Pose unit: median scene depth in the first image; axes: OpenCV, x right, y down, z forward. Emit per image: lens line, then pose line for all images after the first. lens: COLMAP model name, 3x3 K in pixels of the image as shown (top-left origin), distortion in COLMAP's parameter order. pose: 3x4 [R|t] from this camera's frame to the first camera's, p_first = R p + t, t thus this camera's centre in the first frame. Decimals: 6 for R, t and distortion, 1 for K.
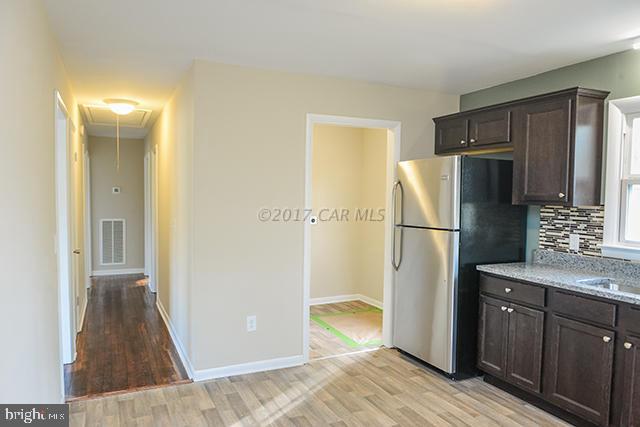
lens RADIAL K [[454.2, 0, 315.8], [0, 454.2, 218.6], [0, 0, 1]] dist [-0.008224, -0.003760]
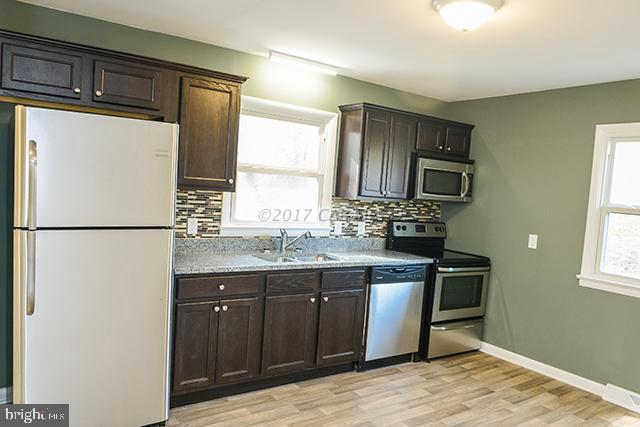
lens RADIAL K [[454.2, 0, 315.8], [0, 454.2, 218.6], [0, 0, 1]] dist [-0.008224, -0.003760]
pose [[-0.145346, -0.096743, 0.984640, -0.450891], [-0.017923, 0.995302, 0.095145, -0.064682], [-0.989218, -0.003819, -0.146397, 0.895054]]
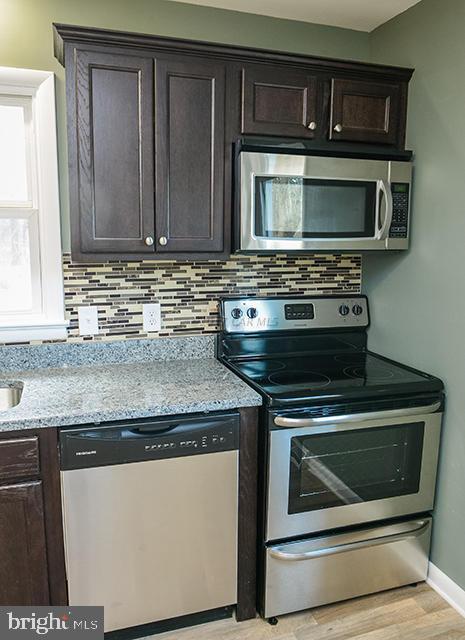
lens RADIAL K [[520.3, 0, 240.3], [0, 520.3, 312.6], [0, 0, 1]] dist [-0.009182, -0.005050]
pose [[0.109851, -0.170961, 0.979135, 0.117318], [0.050070, 0.984798, 0.166332, -0.035604], [-0.992686, 0.030753, 0.116741, 0.379887]]
